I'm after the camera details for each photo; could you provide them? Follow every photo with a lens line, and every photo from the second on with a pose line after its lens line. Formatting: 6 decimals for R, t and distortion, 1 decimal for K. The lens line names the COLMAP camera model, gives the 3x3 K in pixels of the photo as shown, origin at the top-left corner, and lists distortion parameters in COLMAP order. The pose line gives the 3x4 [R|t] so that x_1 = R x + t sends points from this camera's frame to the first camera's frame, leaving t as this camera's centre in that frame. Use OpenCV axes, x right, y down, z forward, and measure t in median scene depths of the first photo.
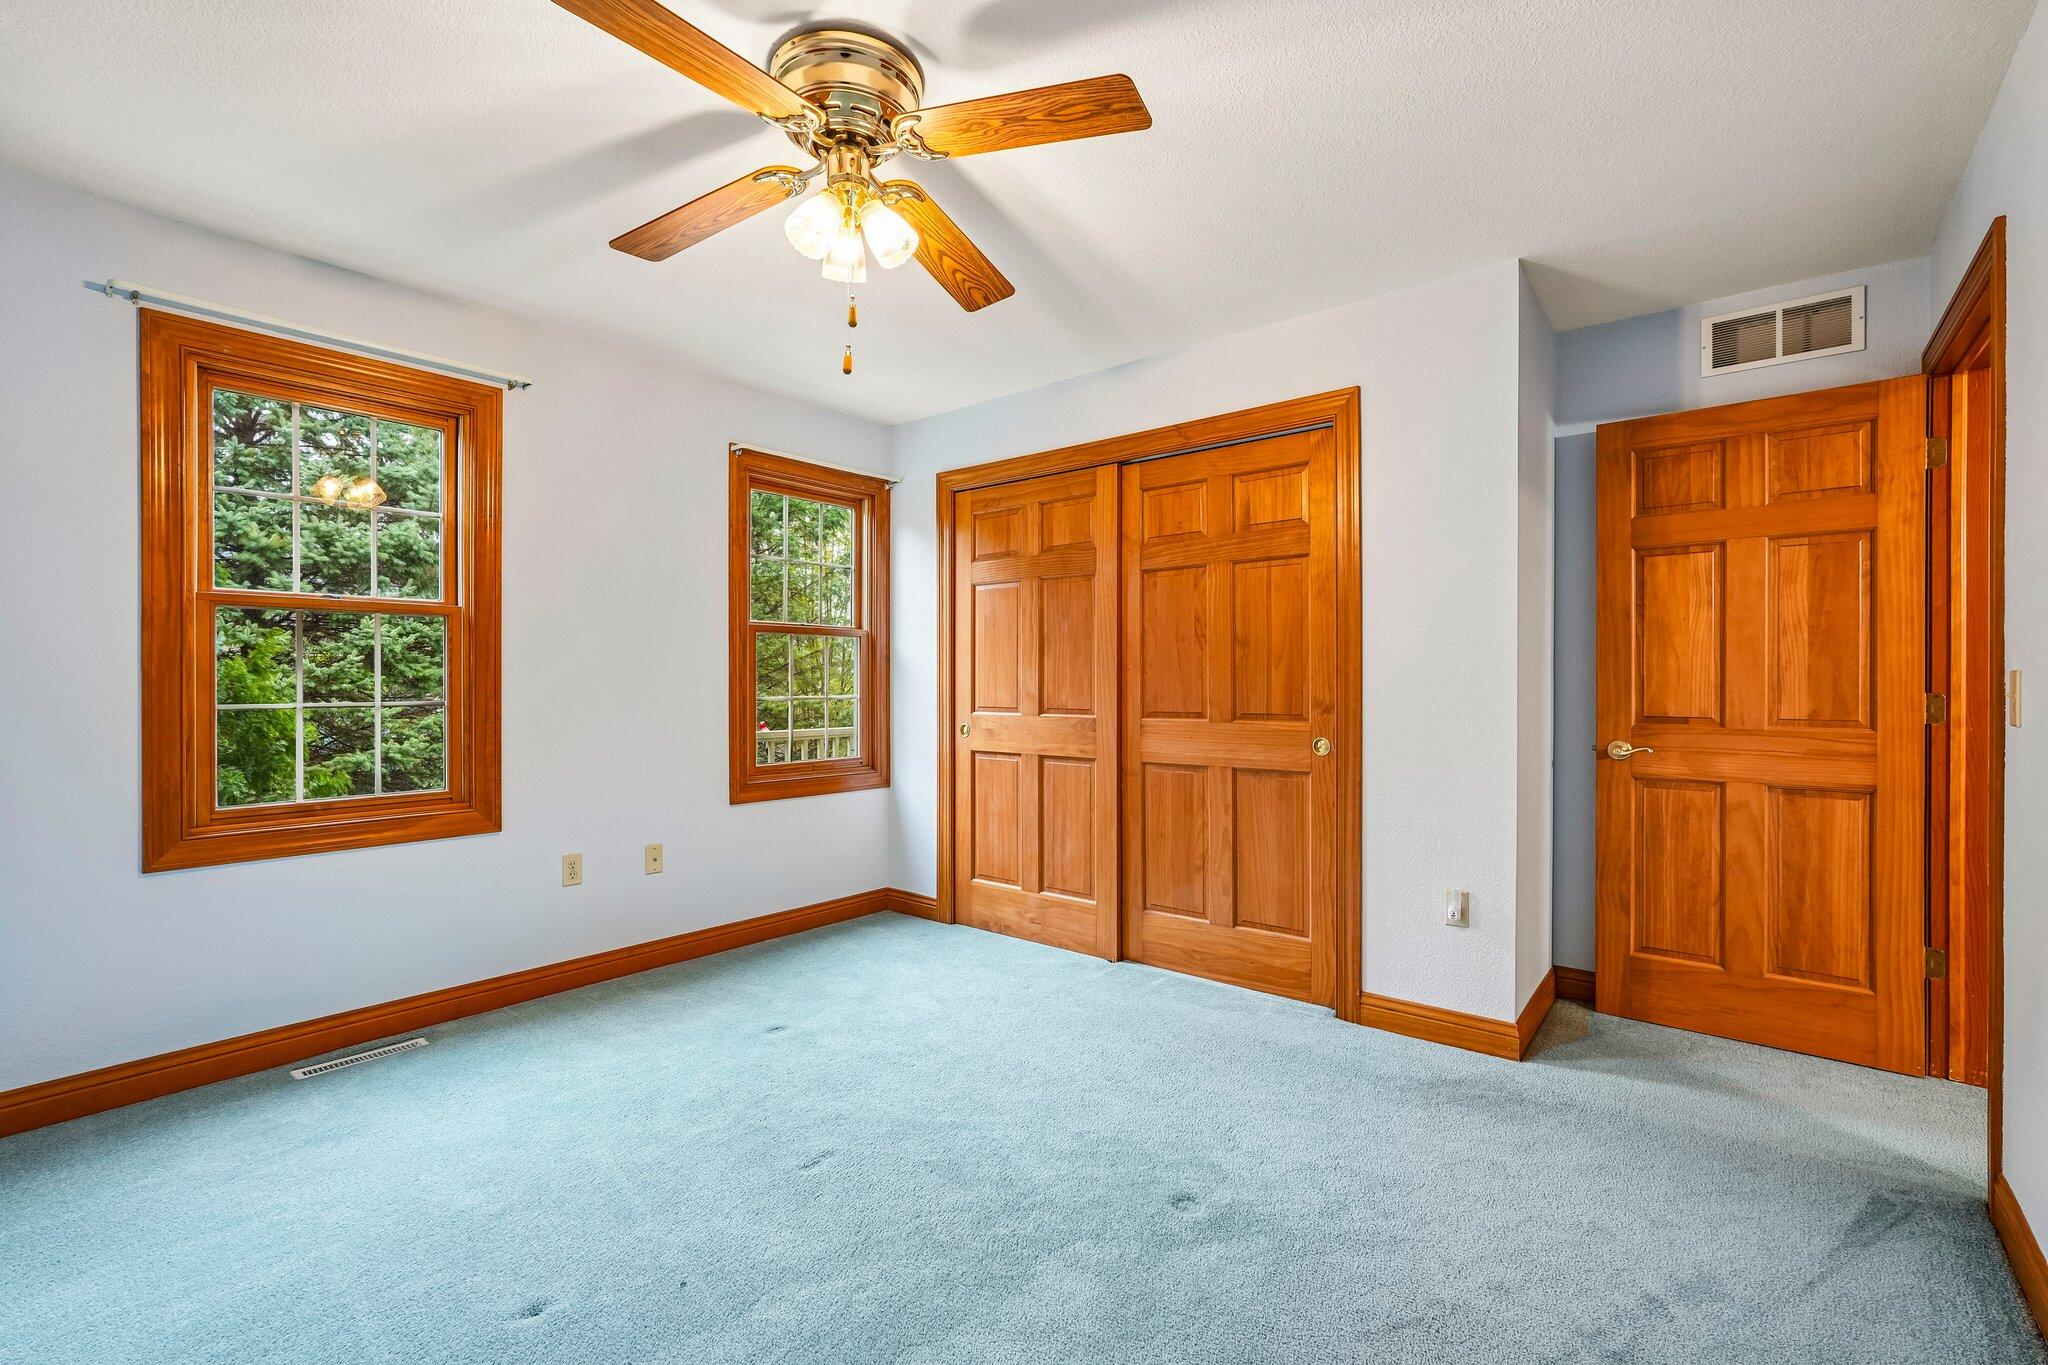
lens RADIAL K [[889.7, 0, 1024.0], [0, 889.7, 682.5], [0, 0, 1]] dist [-0.022606, 0.010834]
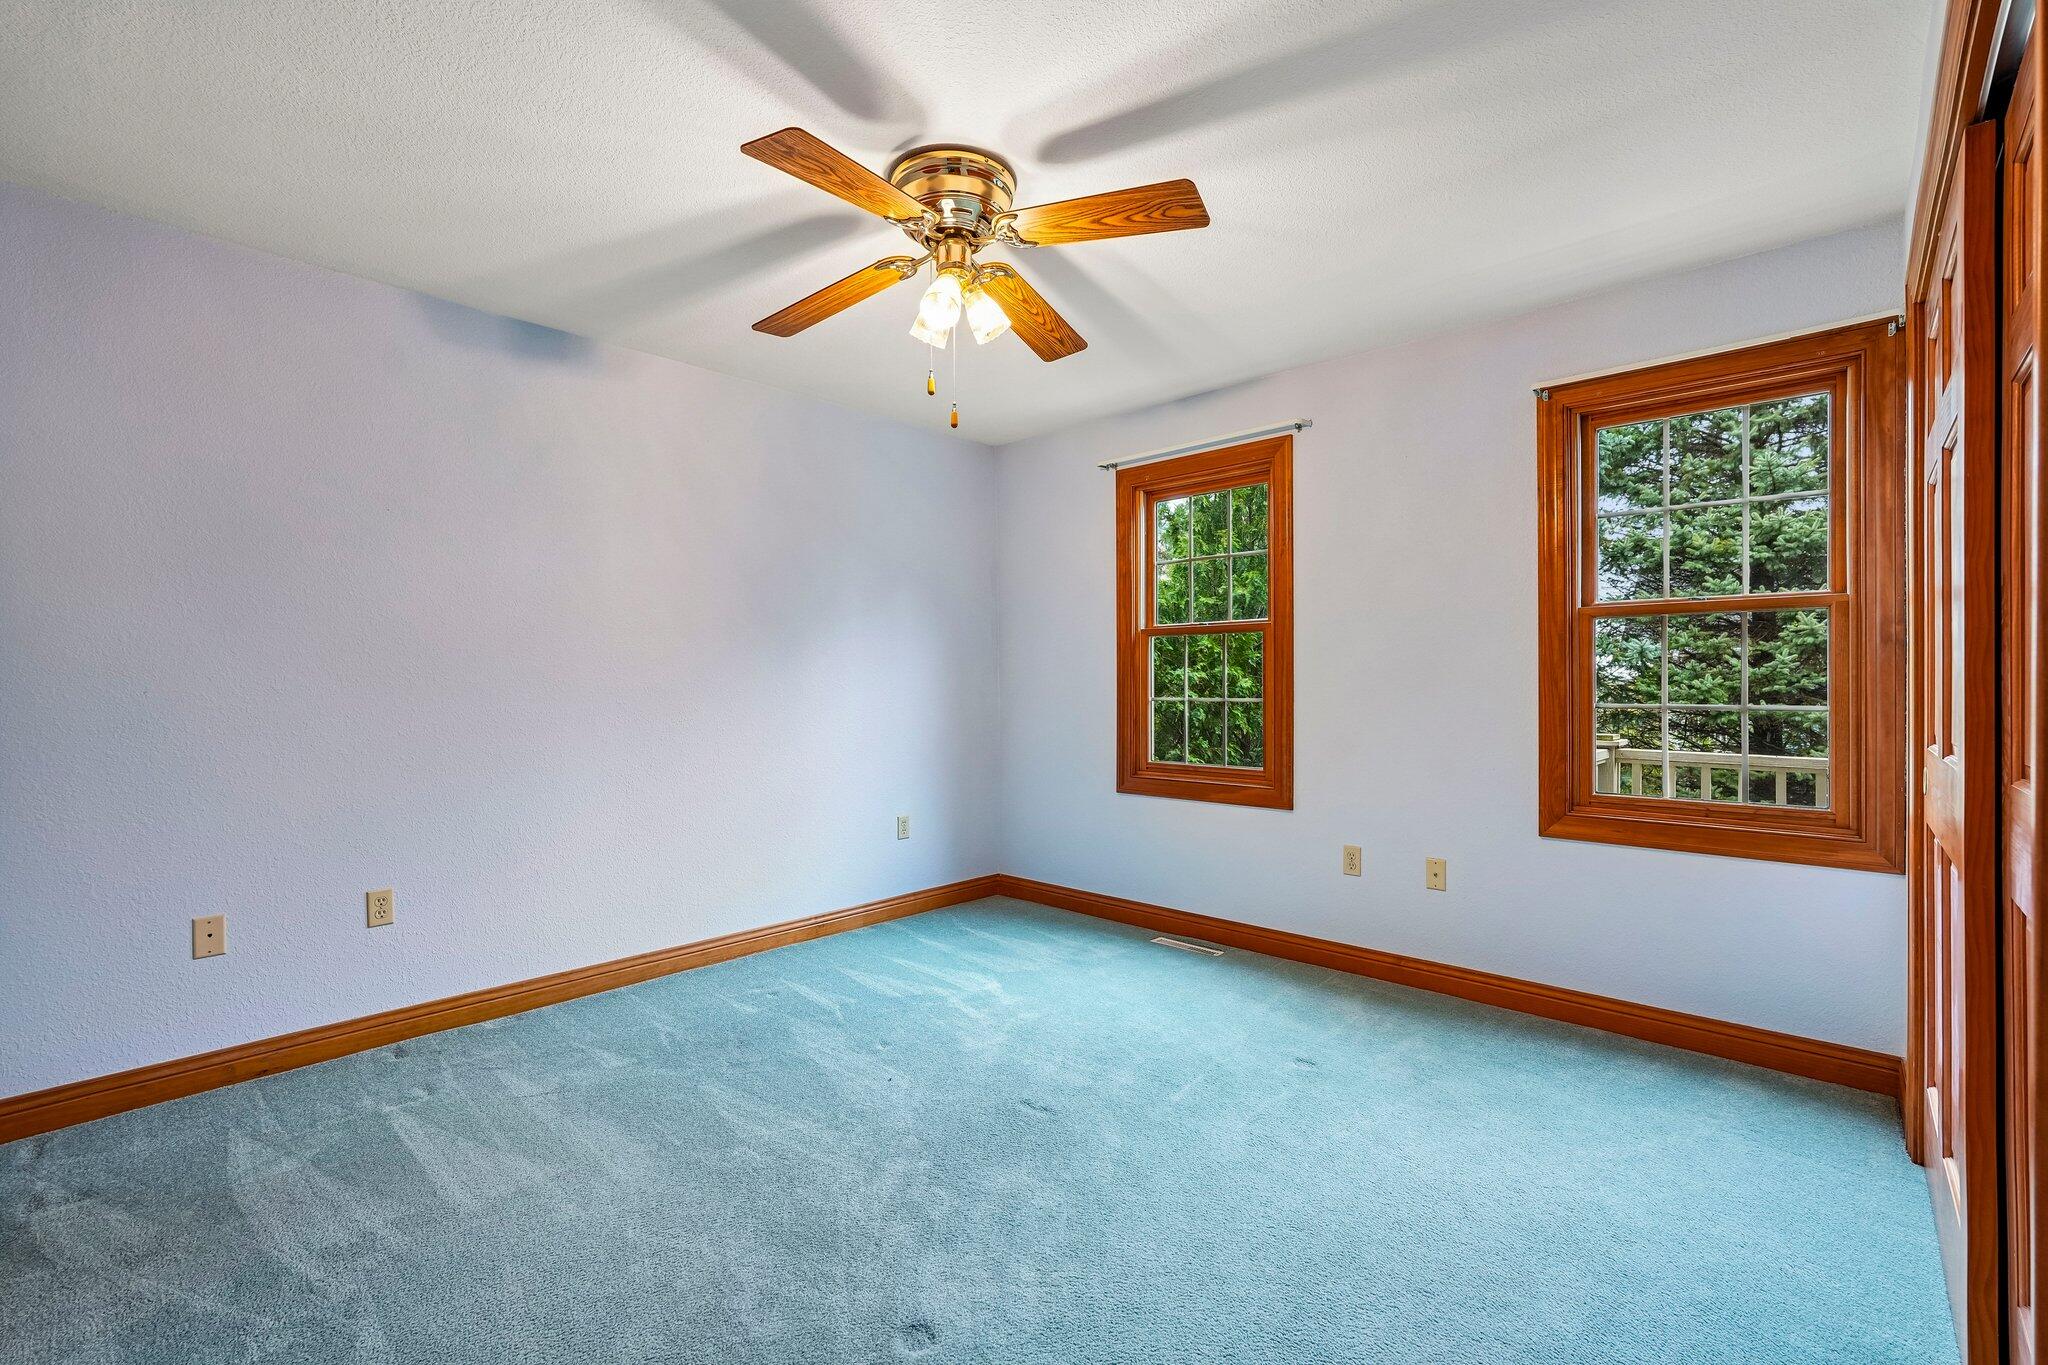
lens RADIAL K [[889.7, 0, 1024.0], [0, 889.7, 682.5], [0, 0, 1]] dist [-0.022606, 0.010834]
pose [[-0.055745, -0.000378, -0.998445, 0.490095], [-0.000704, 1.000000, -0.000339, -0.001058], [0.998445, 0.000684, -0.055746, 0.571599]]
